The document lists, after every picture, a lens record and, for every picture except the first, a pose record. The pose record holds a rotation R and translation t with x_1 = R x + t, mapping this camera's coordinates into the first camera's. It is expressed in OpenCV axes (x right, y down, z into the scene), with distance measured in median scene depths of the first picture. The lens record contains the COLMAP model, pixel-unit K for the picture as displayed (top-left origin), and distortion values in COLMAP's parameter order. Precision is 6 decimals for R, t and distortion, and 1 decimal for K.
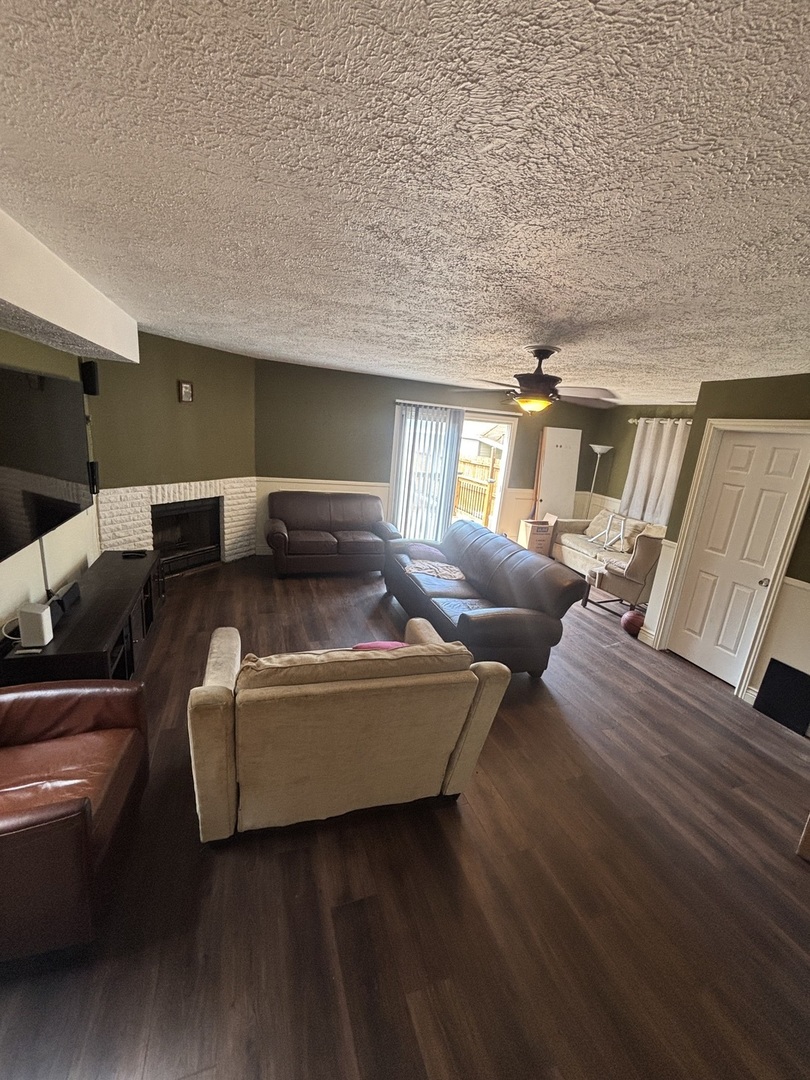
lens RADIAL K [[439.2, 0, 405.0], [0, 439.2, 540.0], [0, 0, 1]] dist [-0.001479, -0.000224]
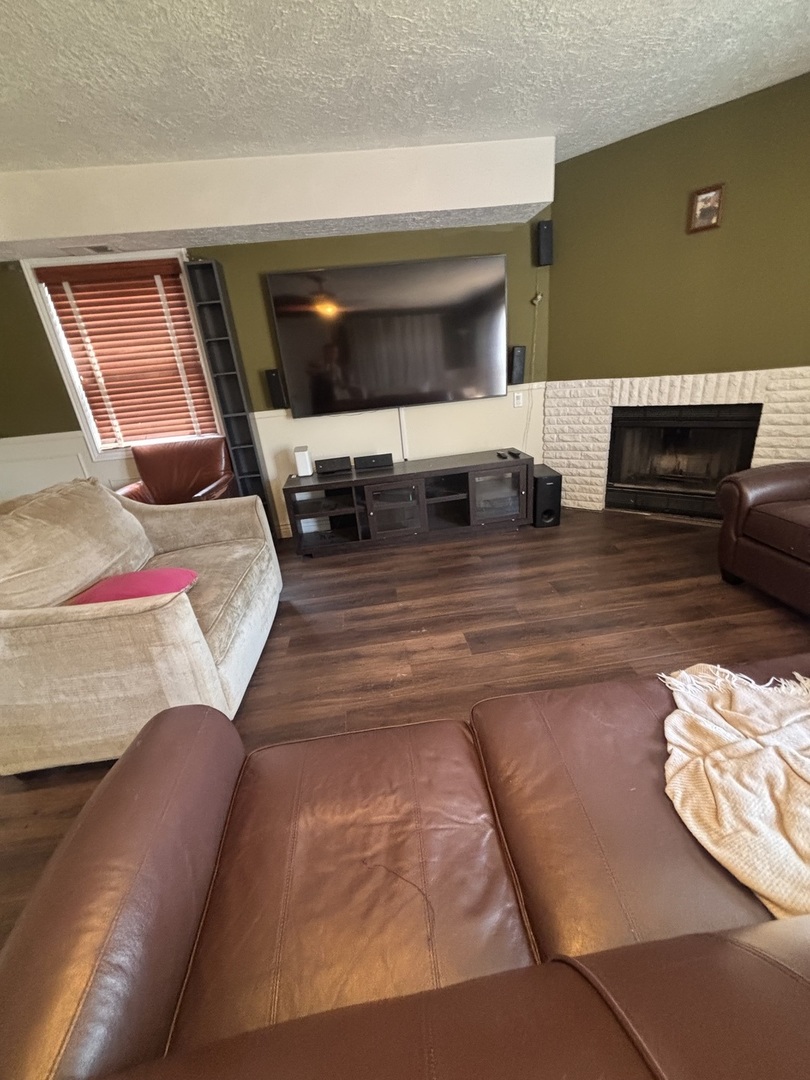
lens RADIAL K [[439.1, 0, 418.5], [0, 439.1, 541.9], [0, 0, 1]] dist [-0.001240, 0.000357]
pose [[-0.236147, 0.299550, -0.924394, 0.260636], [-0.172047, 0.923381, 0.343173, -0.065561], [0.956365, 0.240079, -0.166517, 0.846223]]
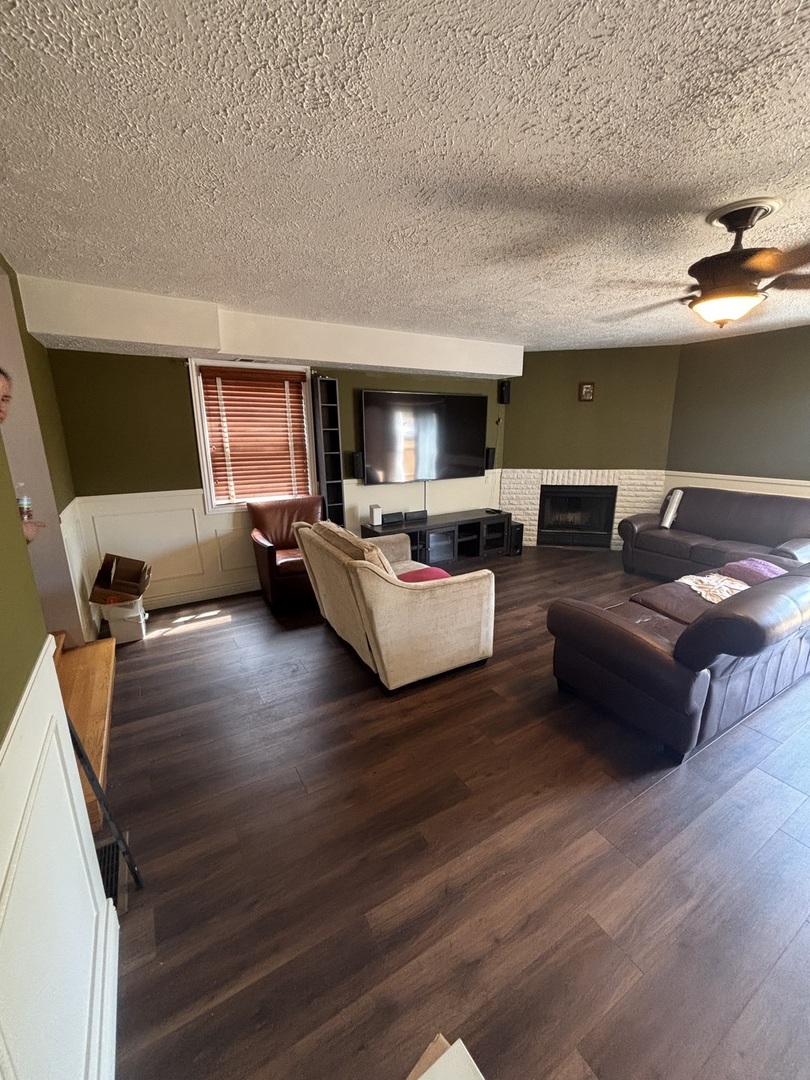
lens RADIAL K [[436.8, 0, 411.6], [0, 436.8, 546.8], [0, 0, 1]] dist [-0.000866, -0.000222]
pose [[0.198336, 0.157936, -0.967326, 0.608601], [-0.216014, 0.969708, 0.114035, 0.033283], [0.956034, 0.186338, 0.226444, 0.367126]]
